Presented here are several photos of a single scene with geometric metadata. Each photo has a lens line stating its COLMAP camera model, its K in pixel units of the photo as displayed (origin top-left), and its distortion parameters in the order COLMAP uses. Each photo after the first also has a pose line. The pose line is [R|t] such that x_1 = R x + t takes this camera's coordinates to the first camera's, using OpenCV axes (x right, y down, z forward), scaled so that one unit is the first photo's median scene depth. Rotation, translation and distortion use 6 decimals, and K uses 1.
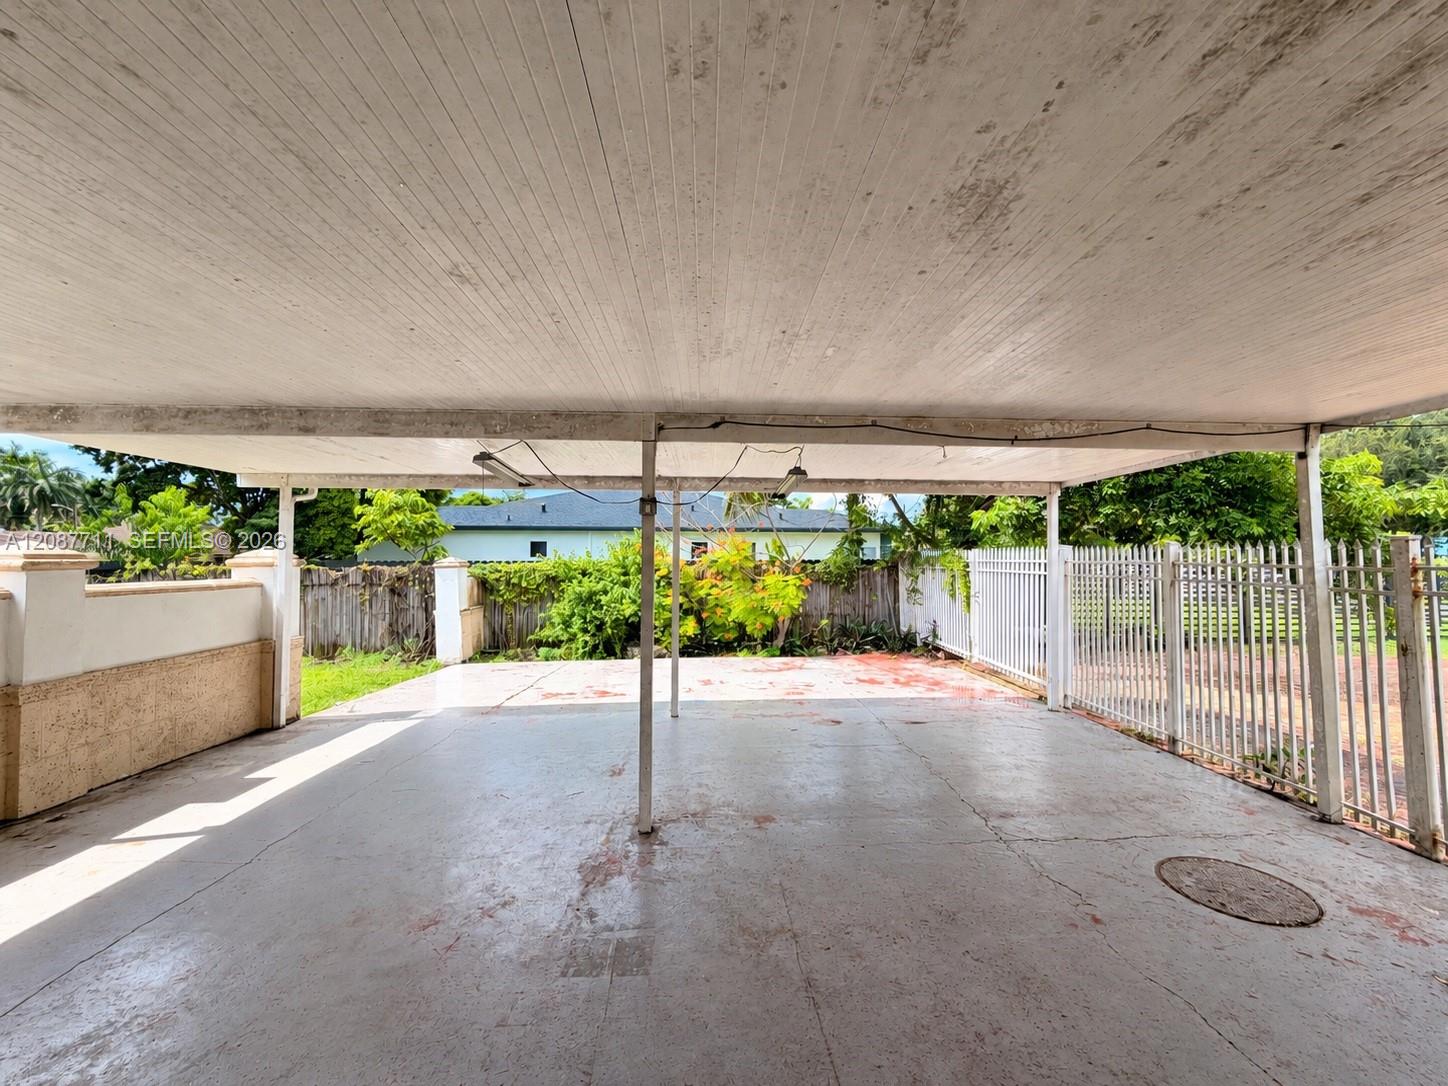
lens RADIAL K [[577.6, 0, 724.0], [0, 577.6, 543.0], [0, 0, 1]] dist [0.001980, 0.000739]
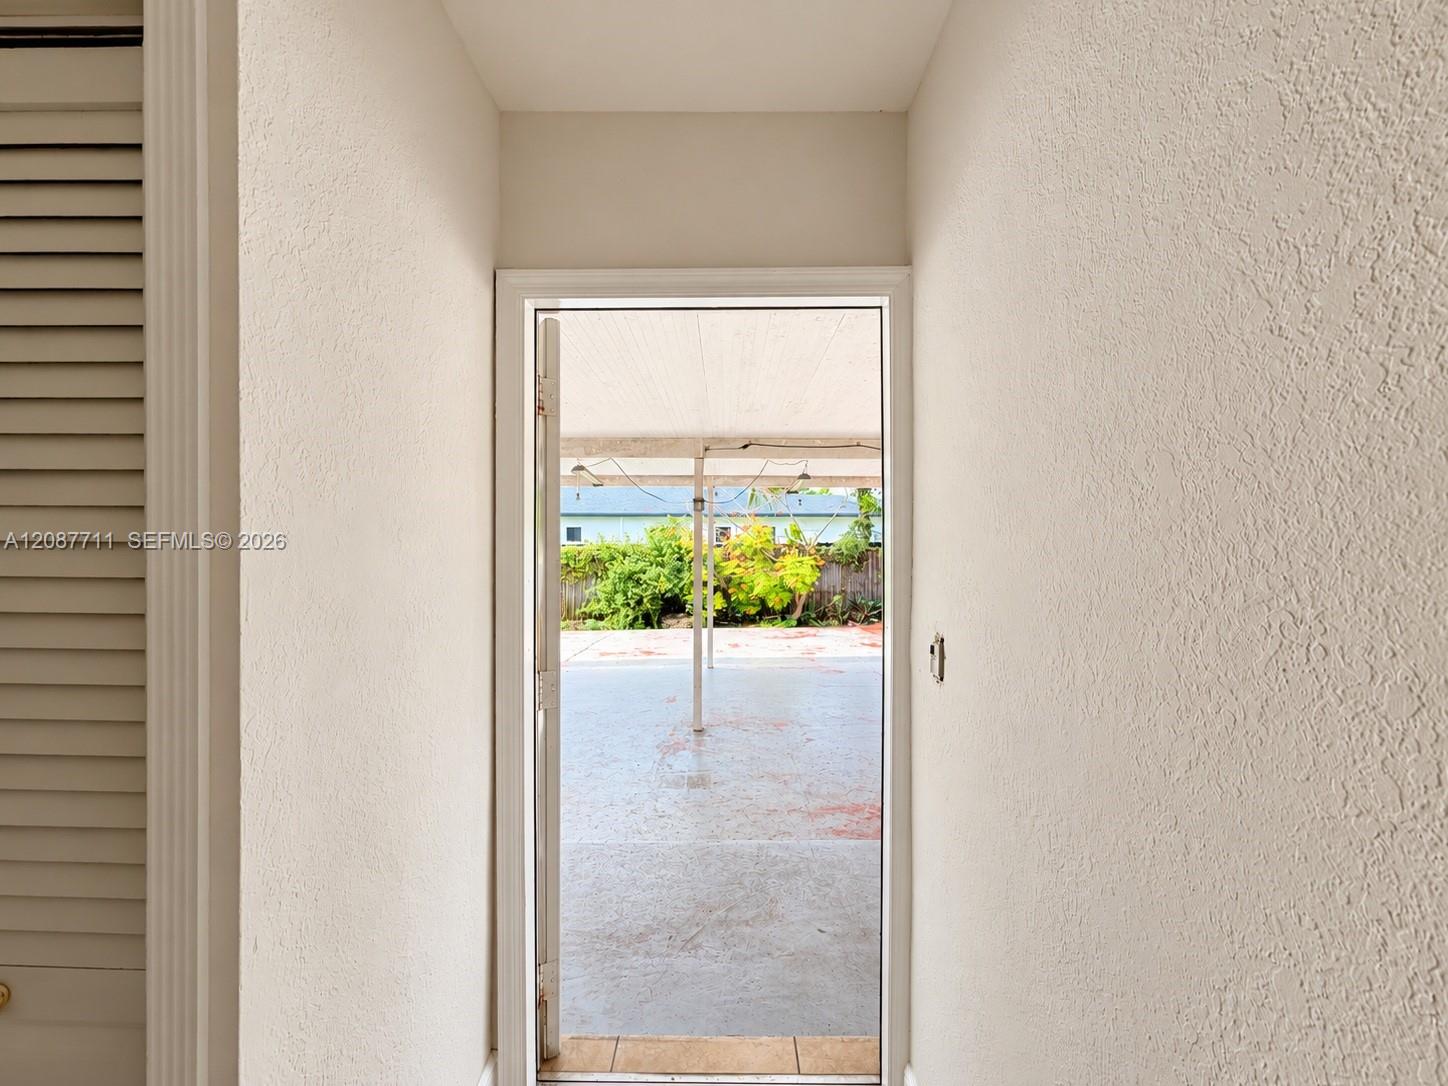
lens RADIAL K [[577.6, 0, 724.0], [0, 577.6, 543.0], [0, 0, 1]] dist [0.001980, 0.000739]
pose [[0.999387, -0.004073, -0.034770, -0.006071], [0.005034, 0.999606, 0.027608, -0.002207], [0.034644, -0.027766, 0.999014, -0.136451]]
